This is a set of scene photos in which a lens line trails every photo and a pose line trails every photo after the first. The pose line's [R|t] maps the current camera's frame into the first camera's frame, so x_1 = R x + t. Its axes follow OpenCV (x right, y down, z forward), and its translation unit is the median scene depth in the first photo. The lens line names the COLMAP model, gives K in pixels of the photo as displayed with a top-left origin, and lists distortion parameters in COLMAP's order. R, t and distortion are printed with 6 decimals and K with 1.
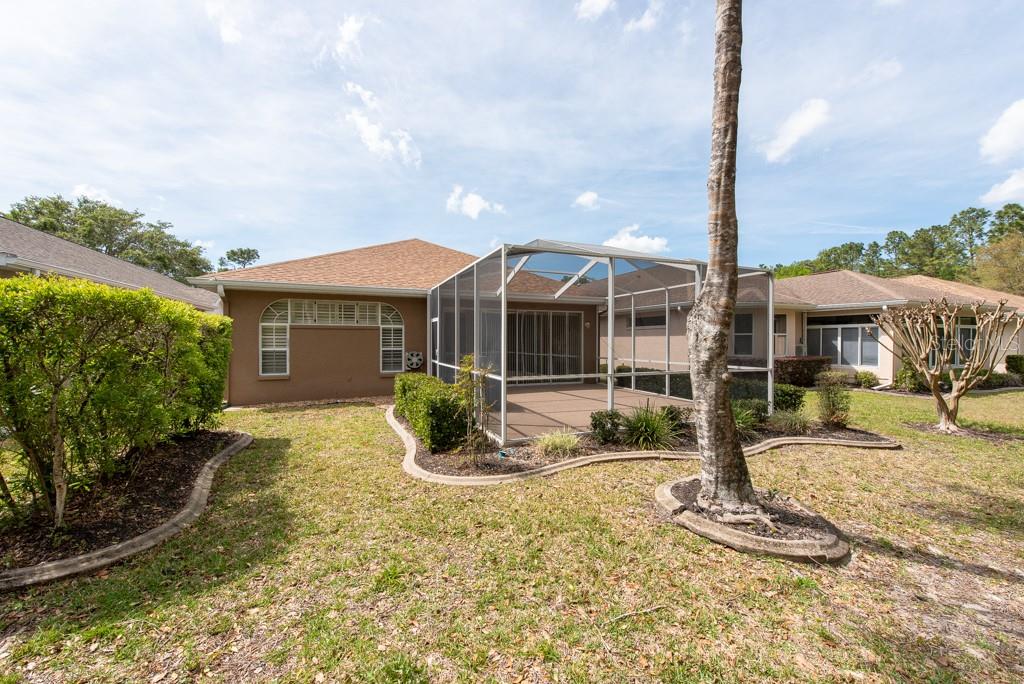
lens RADIAL K [[406.3, 0, 512.0], [0, 406.3, 342.0], [0, 0, 1]] dist [0.019690, -0.005846]
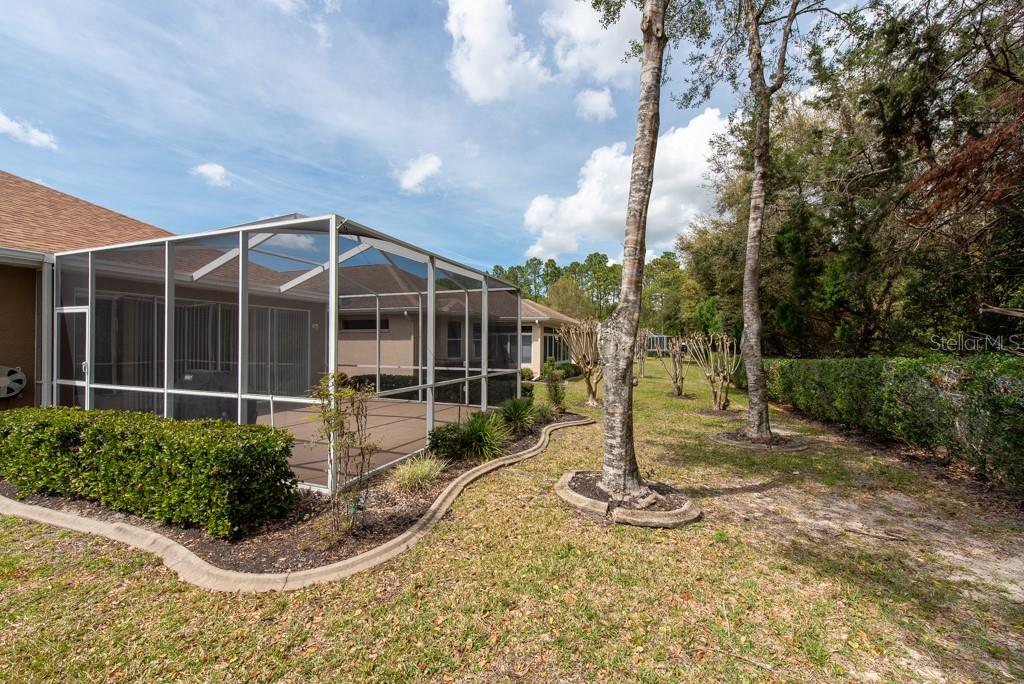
lens RADIAL K [[406.3, 0, 512.0], [0, 406.3, 342.0], [0, 0, 1]] dist [0.019690, -0.005846]
pose [[0.681451, 0.006552, 0.731834, -0.373096], [-0.001849, 0.999972, -0.007230, -0.011854], [-0.731861, 0.003574, 0.681444, 0.313156]]
